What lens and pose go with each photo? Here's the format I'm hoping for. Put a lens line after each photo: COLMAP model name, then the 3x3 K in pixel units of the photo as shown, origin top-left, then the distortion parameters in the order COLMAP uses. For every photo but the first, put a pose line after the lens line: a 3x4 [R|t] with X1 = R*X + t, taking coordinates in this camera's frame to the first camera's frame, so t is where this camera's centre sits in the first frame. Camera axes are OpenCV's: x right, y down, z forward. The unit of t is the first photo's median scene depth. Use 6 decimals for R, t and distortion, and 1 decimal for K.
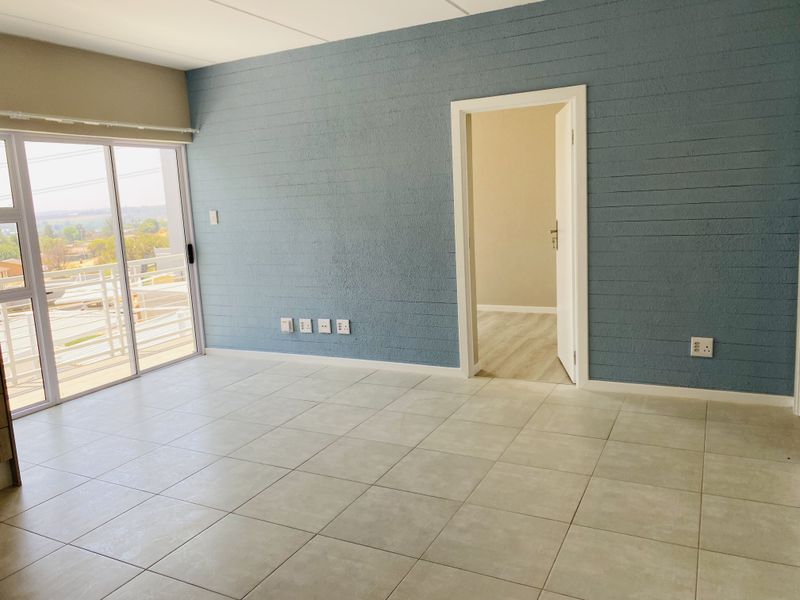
lens RADIAL K [[615.1, 0, 400.9], [0, 615.1, 288.1], [0, 0, 1]] dist [0.024088, 0.000903]
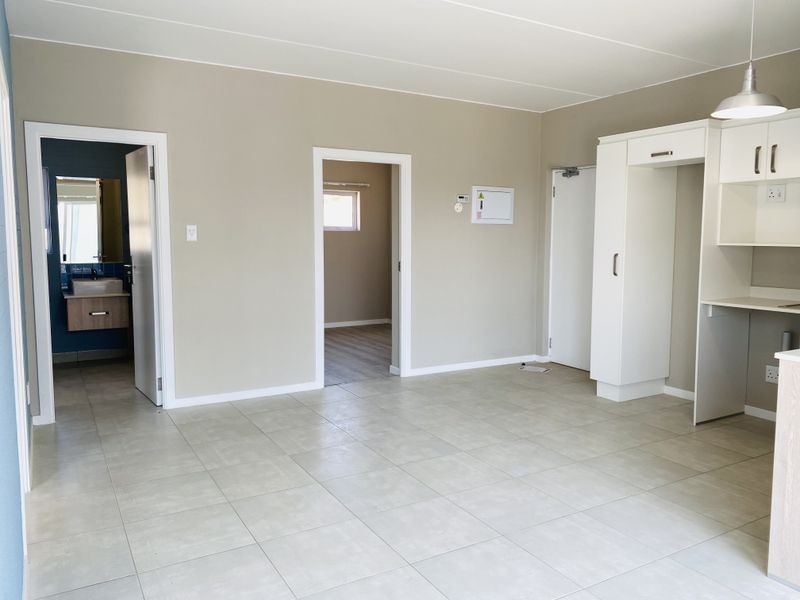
lens RADIAL K [[610.1, 0, 400.0], [0, 610.1, 300.0], [0, 0, 1]] dist [0.016749, 0.000483]
pose [[-0.839331, -0.003776, 0.543608, -0.384317], [0.121619, 0.973326, 0.194540, -0.118816], [-0.529842, 0.229397, -0.816483, 1.058875]]
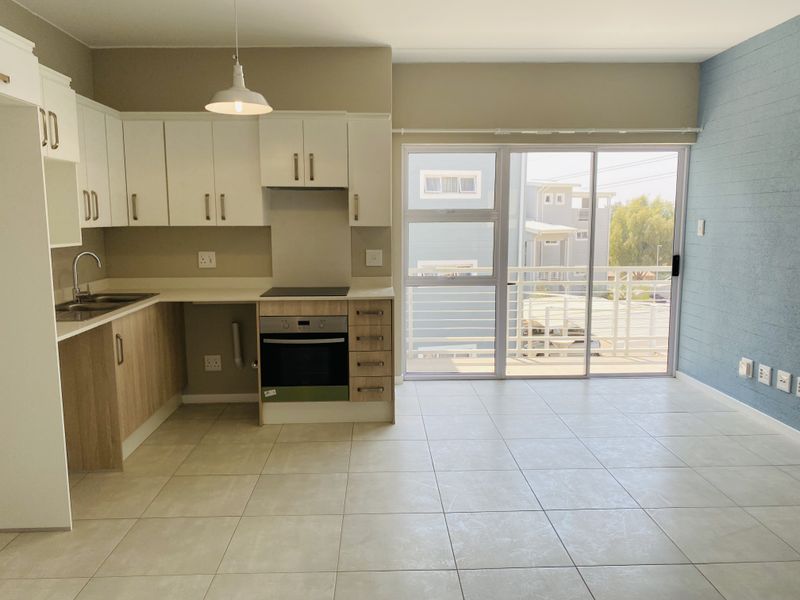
lens RADIAL K [[610.1, 0, 400.0], [0, 610.1, 300.0], [0, 0, 1]] dist [0.016749, 0.000483]
pose [[0.491246, 0.166016, -0.855053, 0.265404], [-0.149749, 0.983149, 0.104852, -0.043314], [0.858052, 0.076535, 0.507828, 0.209912]]
